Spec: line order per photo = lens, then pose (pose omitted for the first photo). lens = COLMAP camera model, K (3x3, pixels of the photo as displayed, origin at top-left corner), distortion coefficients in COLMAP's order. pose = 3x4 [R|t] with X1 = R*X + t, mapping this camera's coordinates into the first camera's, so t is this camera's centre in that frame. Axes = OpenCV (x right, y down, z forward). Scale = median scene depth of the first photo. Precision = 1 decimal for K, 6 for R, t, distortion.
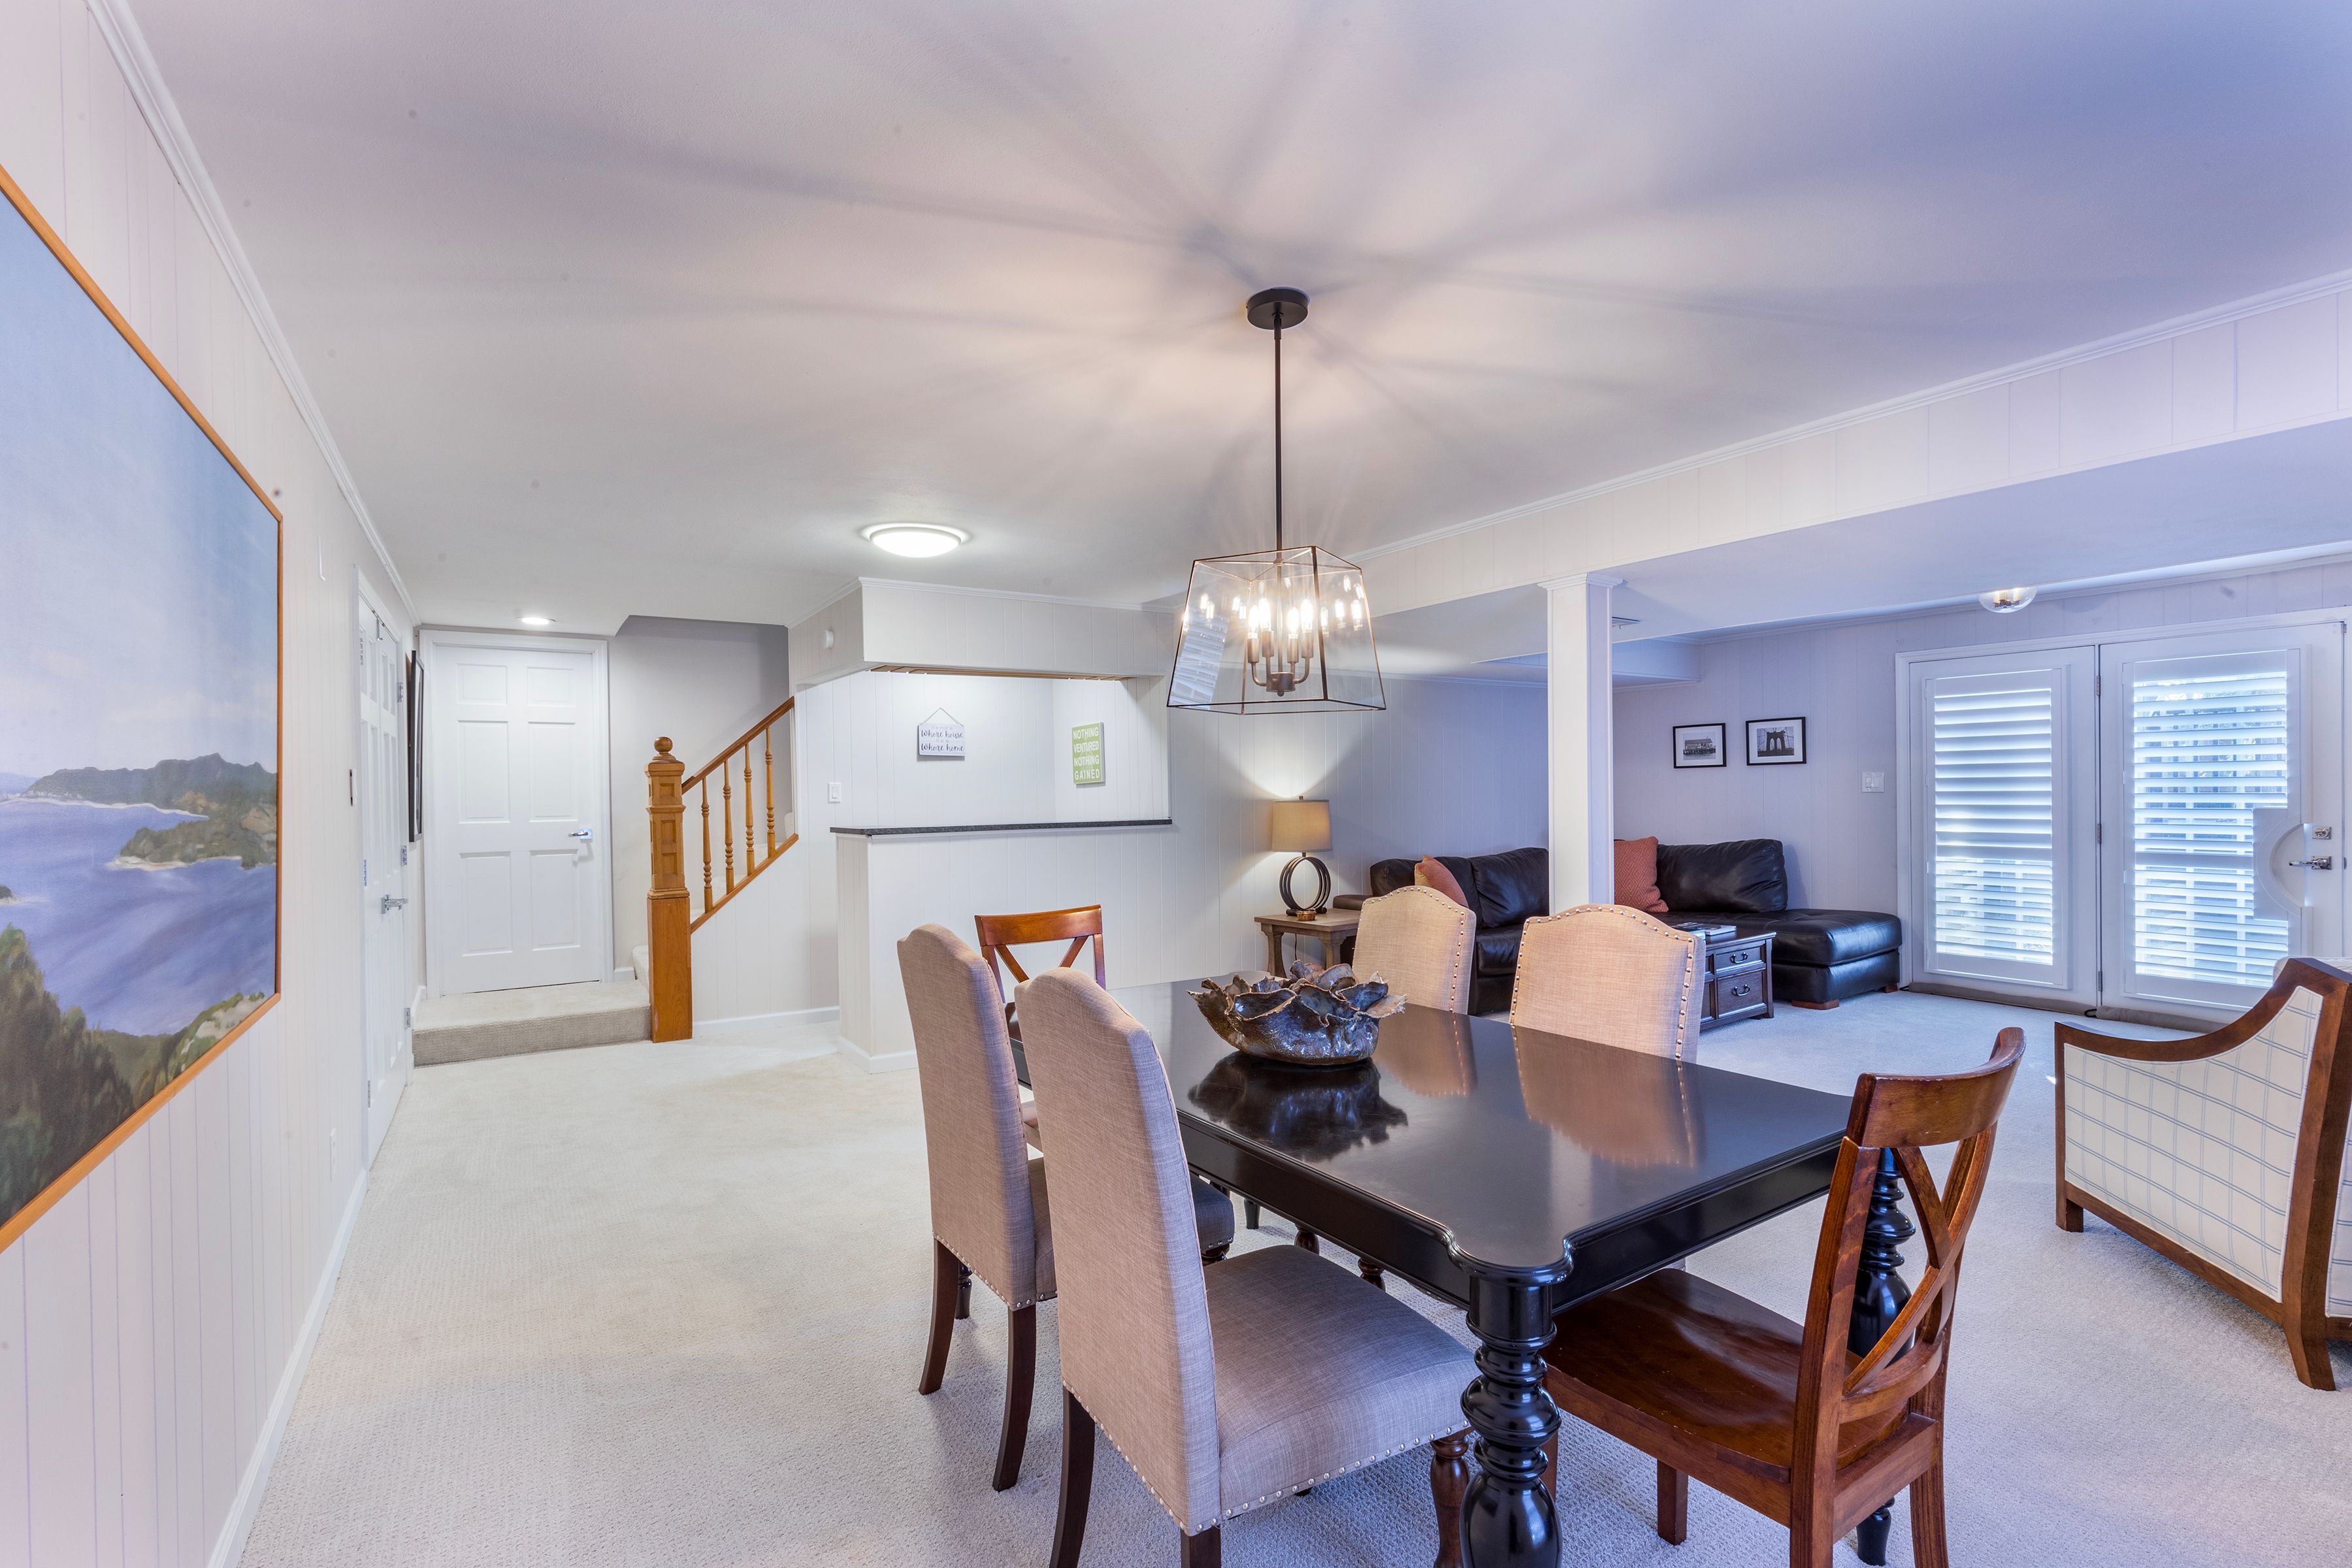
lens RADIAL K [[1059.0, 0, 1169.9], [0, 1059.0, 789.4], [0, 0, 1]] dist [0.007141, -0.002228]
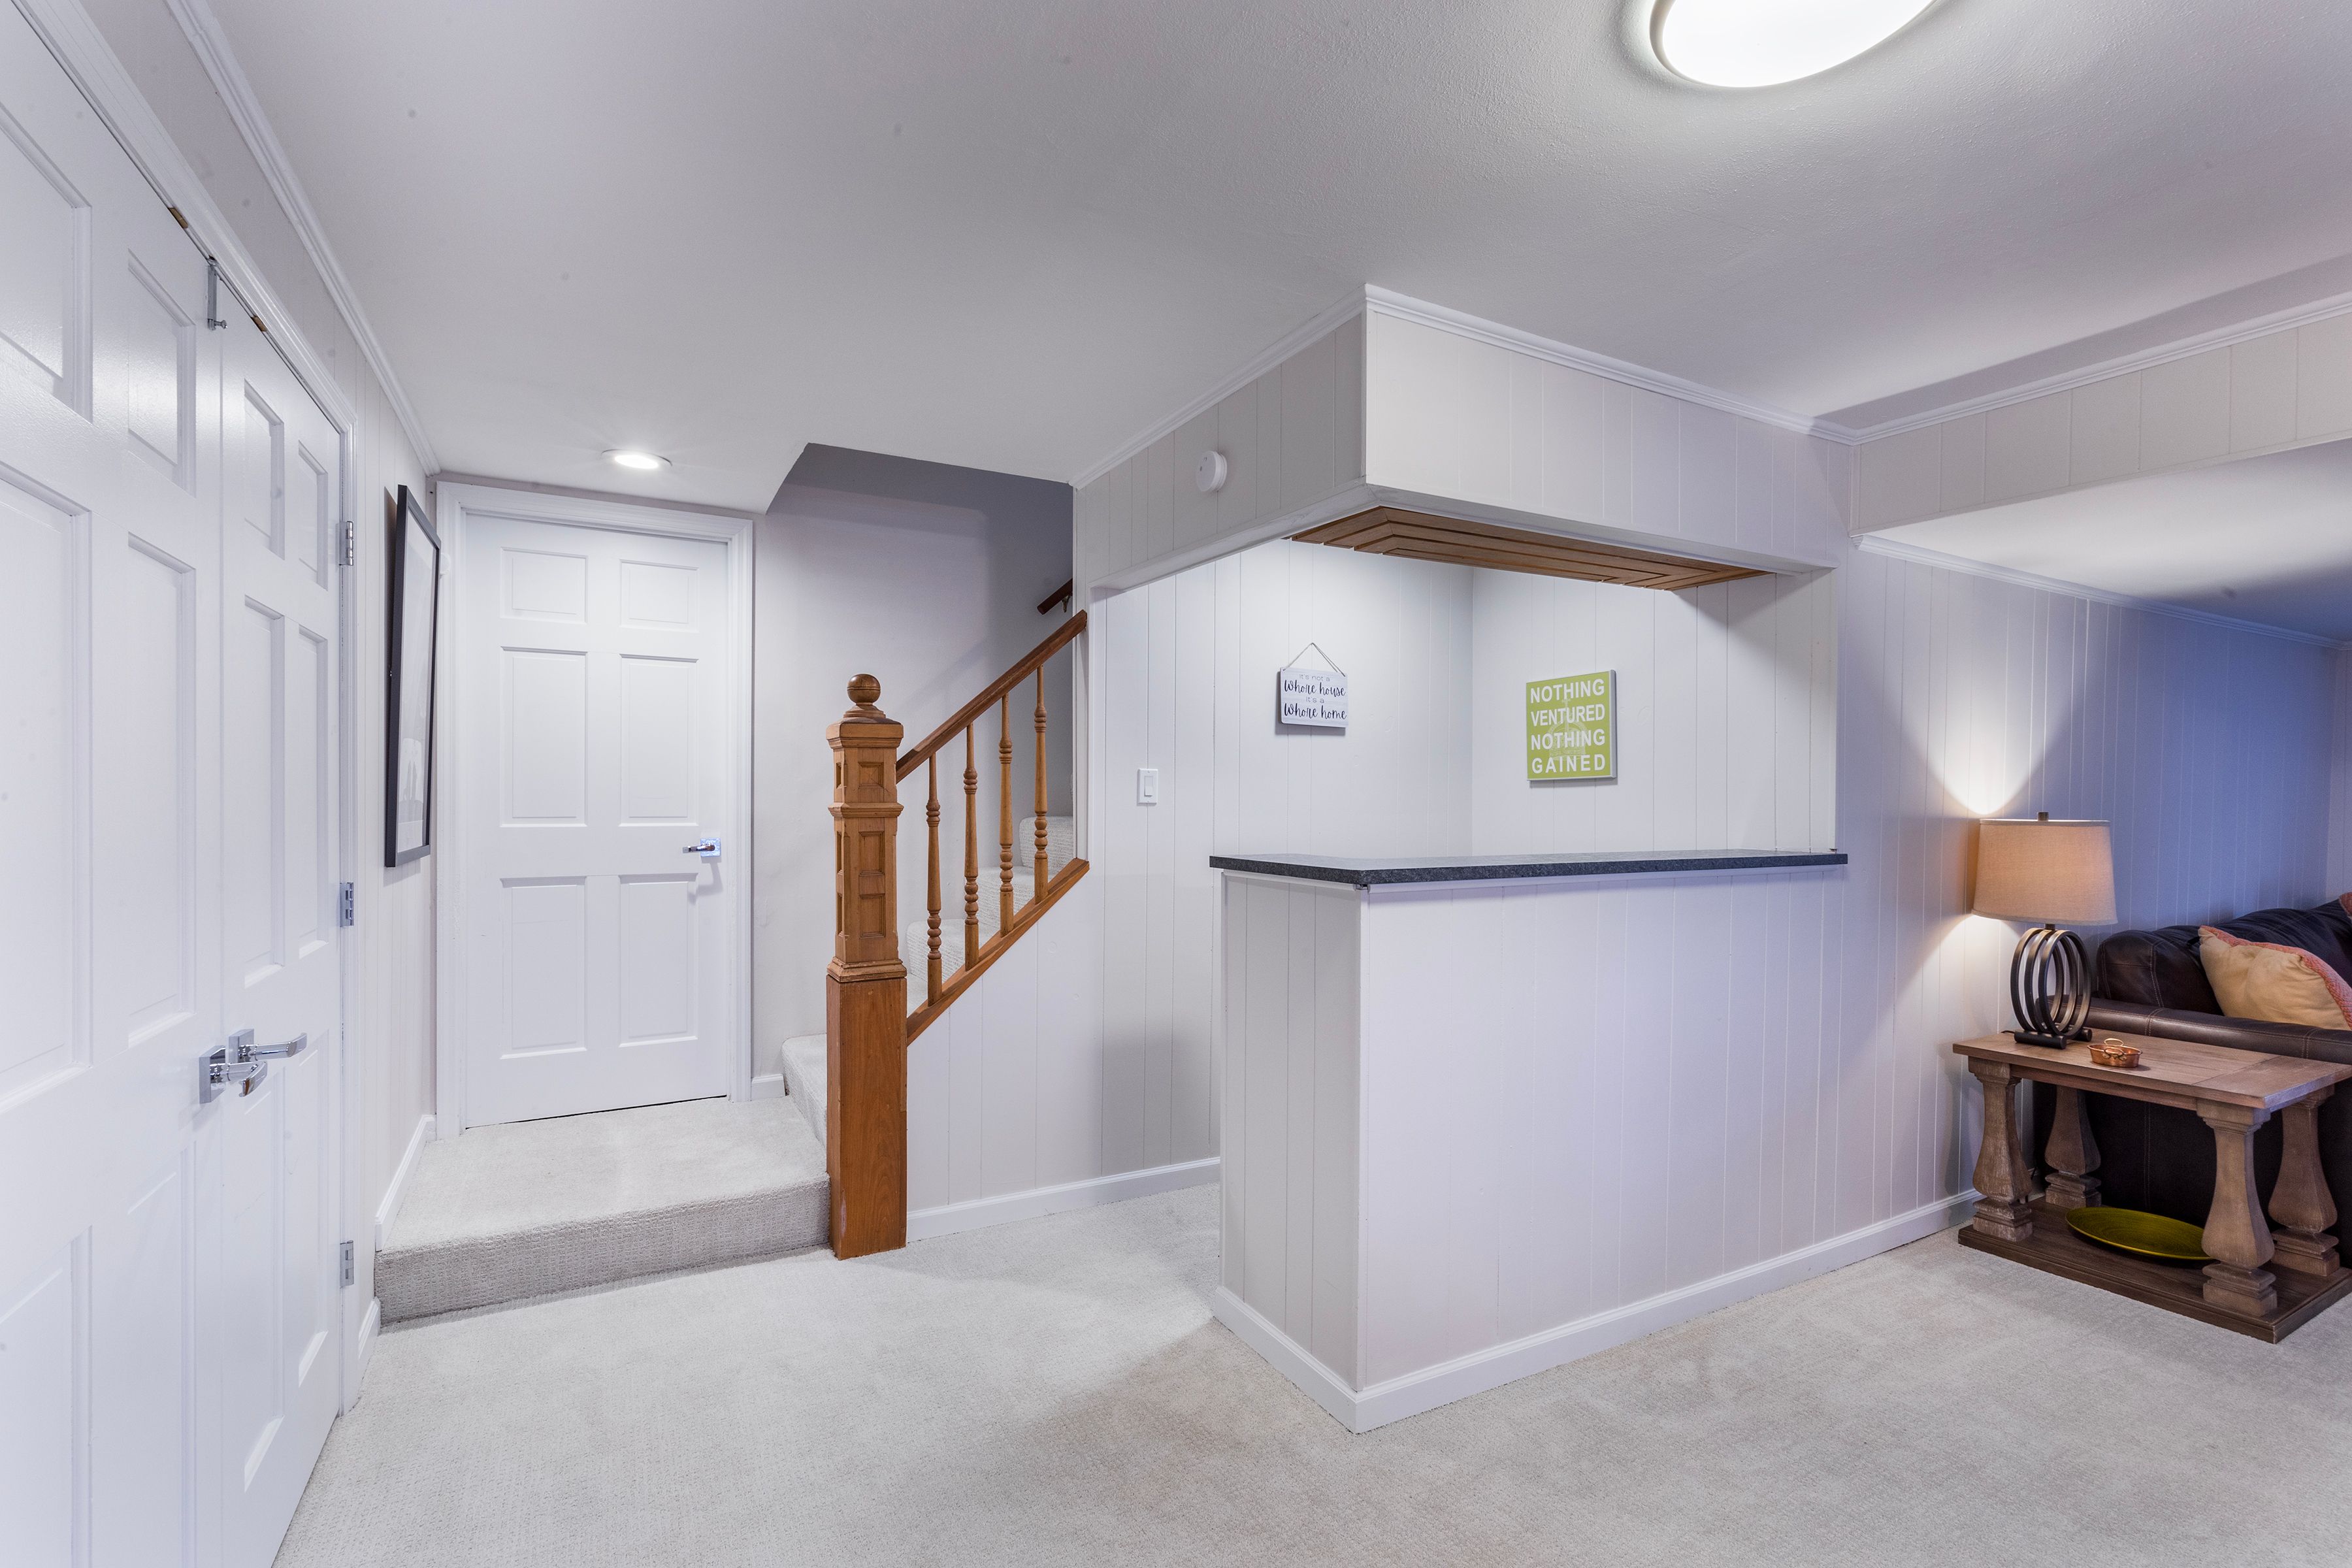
lens RADIAL K [[1059.0, 0, 1173.4], [0, 1059.0, 788.4], [0, 0, 1]] dist [0.007141, -0.002228]
pose [[0.997692, 0.022019, -0.064228, -0.282508], [-0.022132, 0.999754, -0.001061, 0.004717], [0.064189, 0.002480, 0.997935, 0.471330]]
